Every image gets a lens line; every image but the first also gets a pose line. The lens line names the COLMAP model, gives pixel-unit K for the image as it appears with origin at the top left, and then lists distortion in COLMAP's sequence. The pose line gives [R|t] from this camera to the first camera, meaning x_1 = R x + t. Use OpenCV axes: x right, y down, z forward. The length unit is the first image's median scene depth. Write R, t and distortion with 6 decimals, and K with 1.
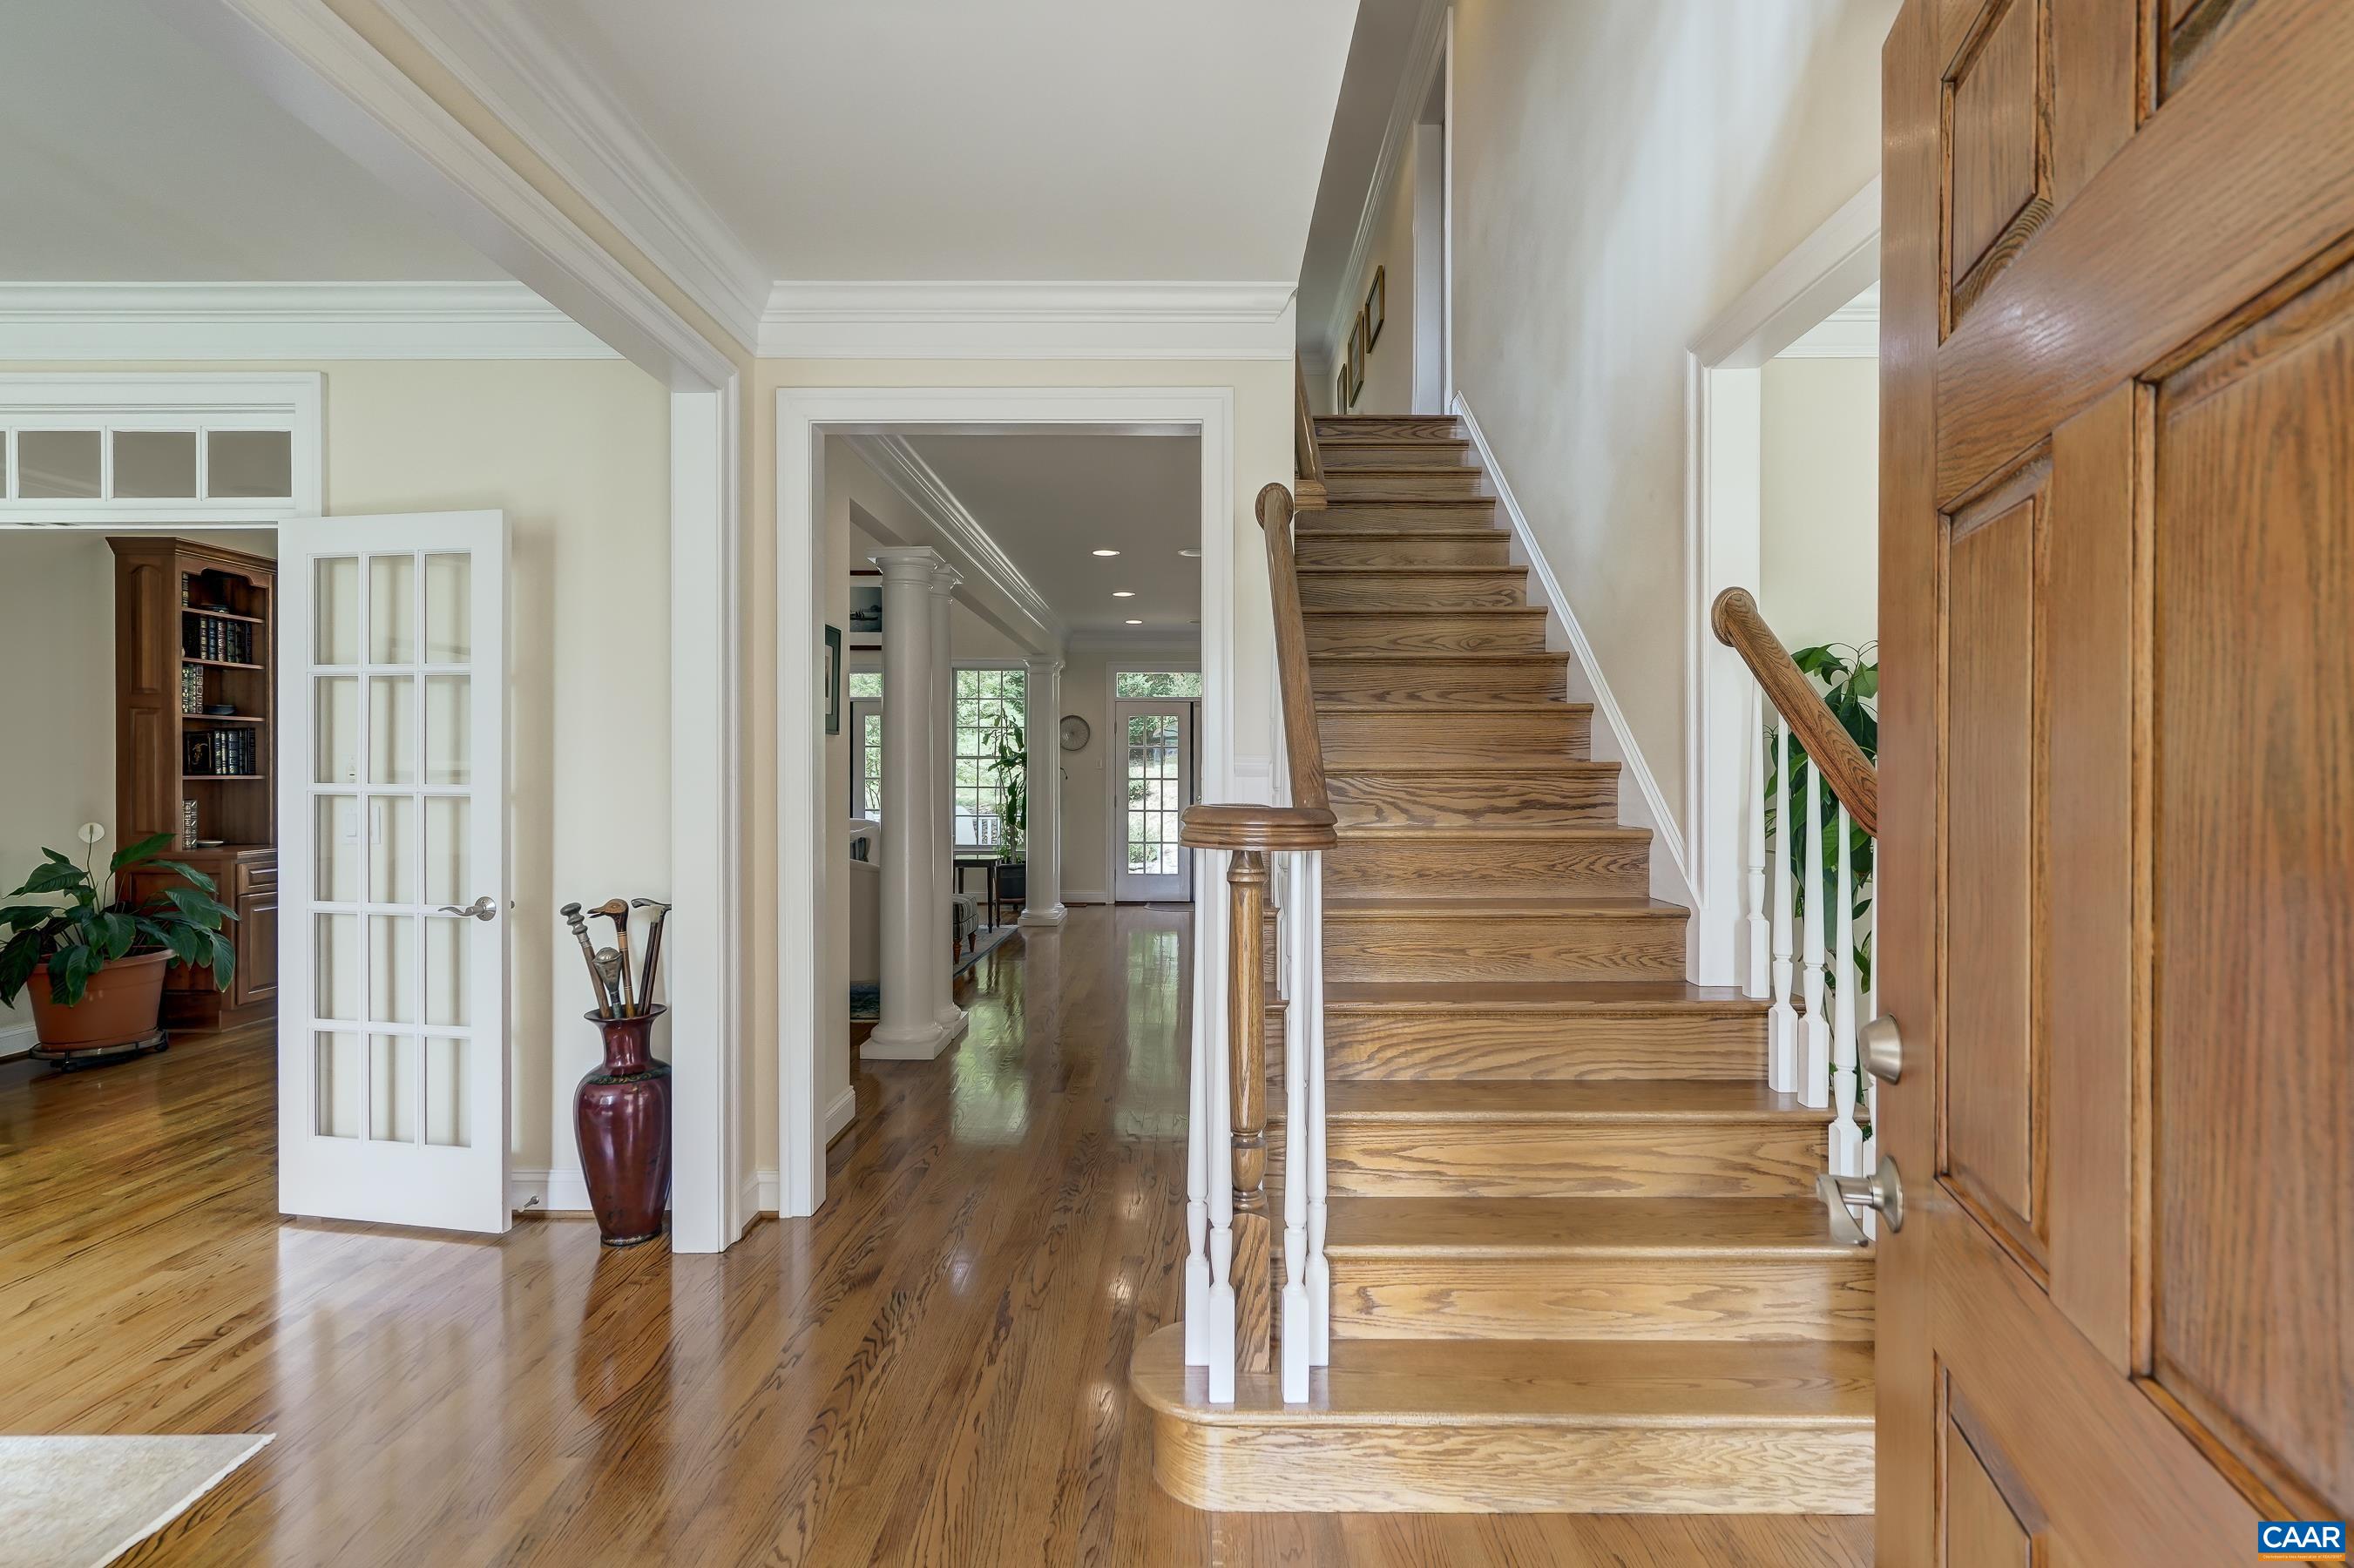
lens RADIAL K [[1097.4, 0, 1176.7], [0, 1097.4, 781.8], [0, 0, 1]] dist [0.001308, 0.000632]
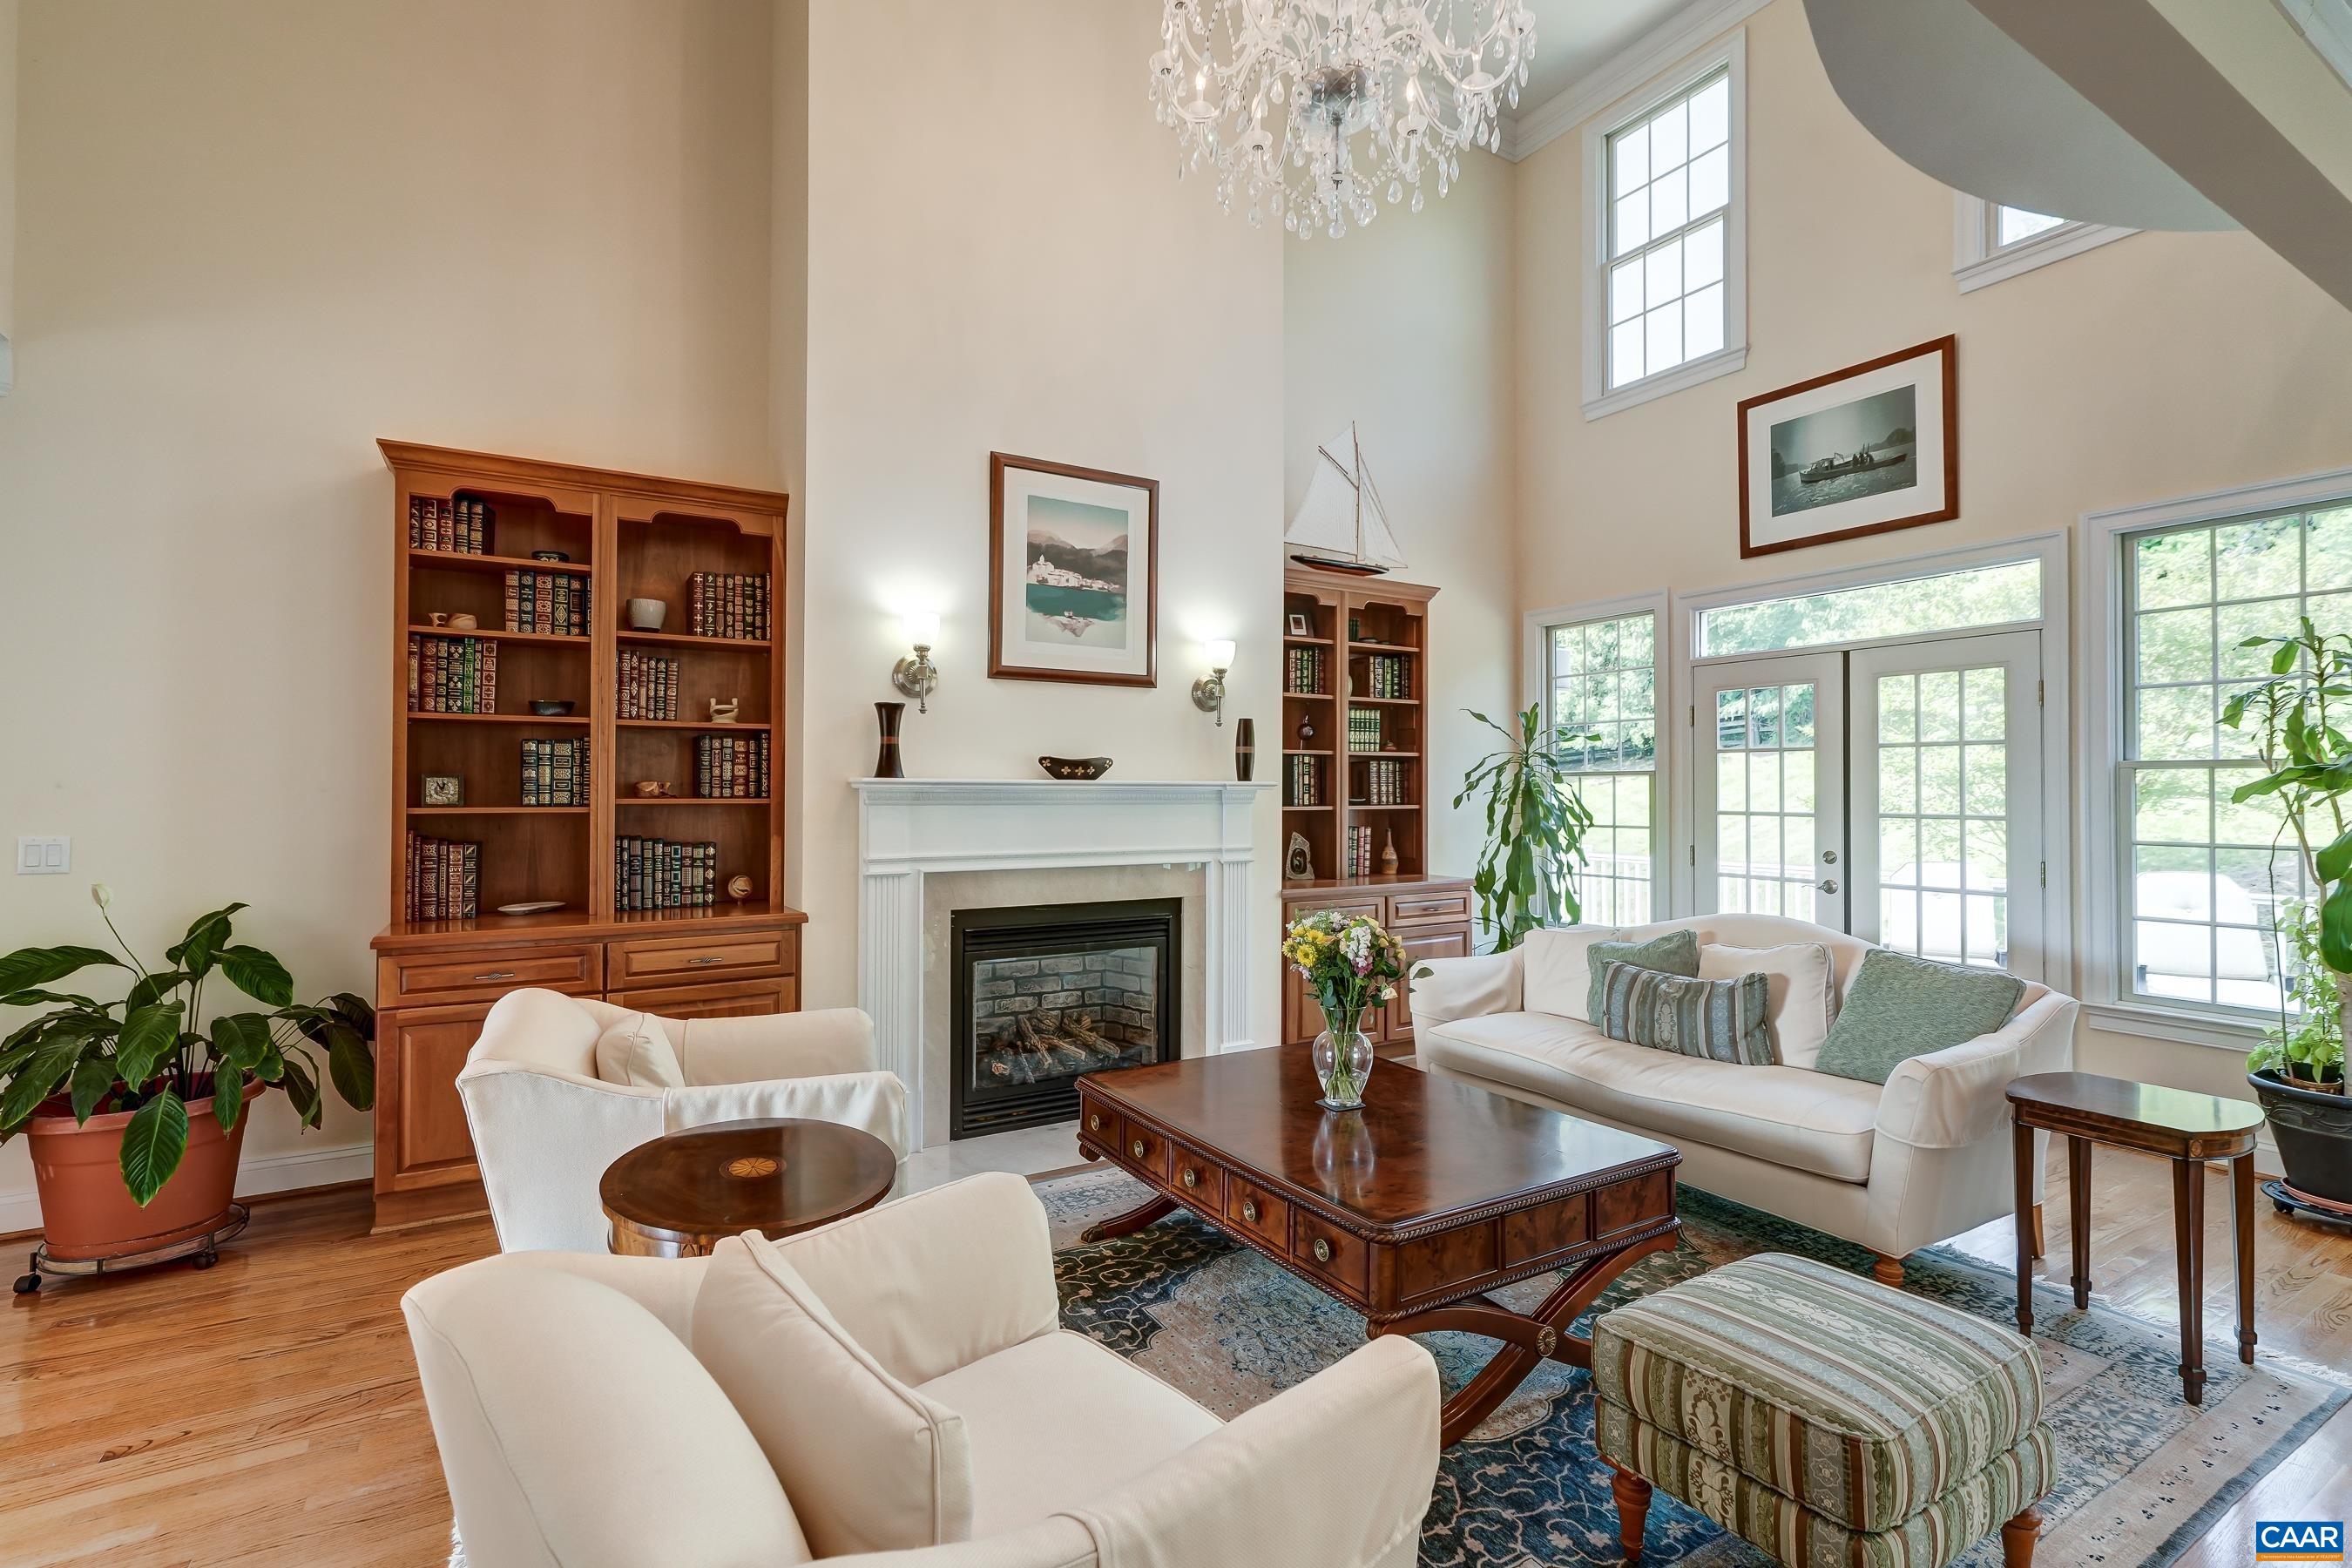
lens RADIAL K [[1096.5, 0, 1175.7], [0, 1096.5, 781.9], [0, 0, 1]] dist [0.001308, 0.000632]
pose [[0.537803, -0.010289, -0.843008, -0.062471], [-0.008851, 0.999802, -0.017850, -0.007326], [0.843024, 0.017061, 0.537605, 0.538055]]
